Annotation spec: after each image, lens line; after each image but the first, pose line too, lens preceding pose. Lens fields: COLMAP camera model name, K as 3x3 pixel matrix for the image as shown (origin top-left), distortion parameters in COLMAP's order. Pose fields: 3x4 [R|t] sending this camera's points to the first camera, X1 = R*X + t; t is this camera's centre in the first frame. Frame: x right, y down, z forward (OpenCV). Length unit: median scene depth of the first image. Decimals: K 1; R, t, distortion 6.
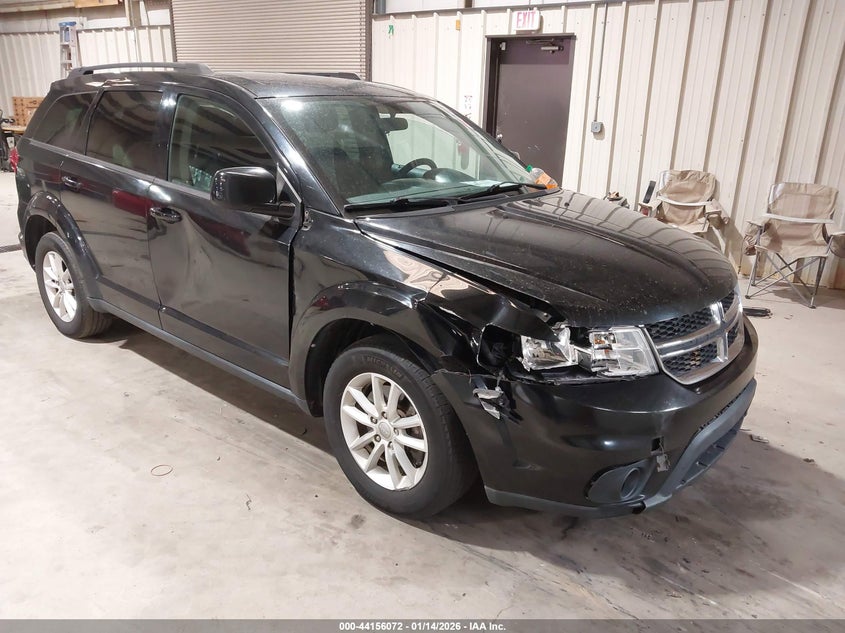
lens RADIAL K [[665.9, 0, 420.8], [0, 665.9, 321.9], [0, 0, 1]] dist [0.003222, 0.000297]
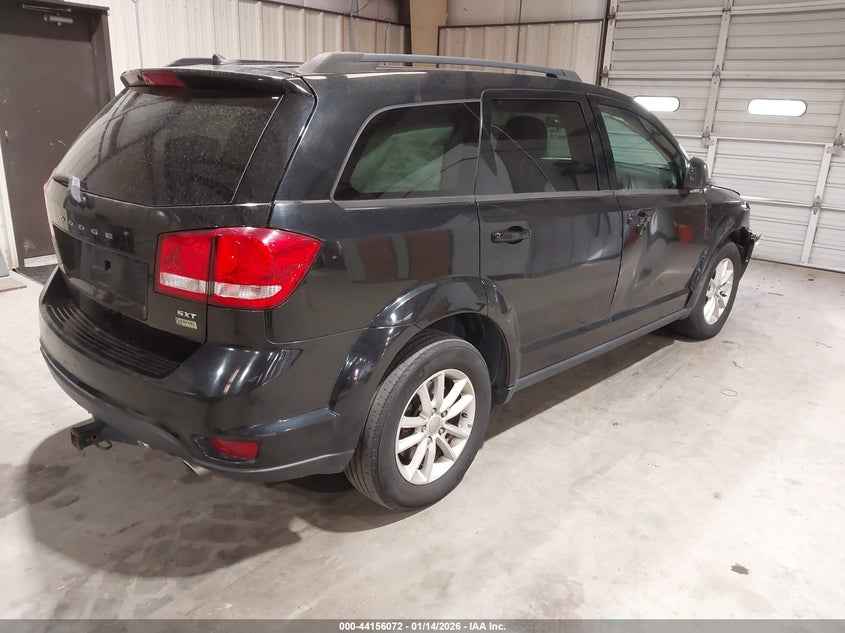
lens RADIAL K [[665.9, 0, 418.0], [0, 665.9, 315.6], [0, 0, 1]] dist [0.003222, 0.000297]
pose [[0.047832, -0.339132, 0.939522, -1.400128], [0.281040, 0.907169, 0.313146, -0.439311], [-0.958503, 0.249065, 0.138701, 1.190274]]
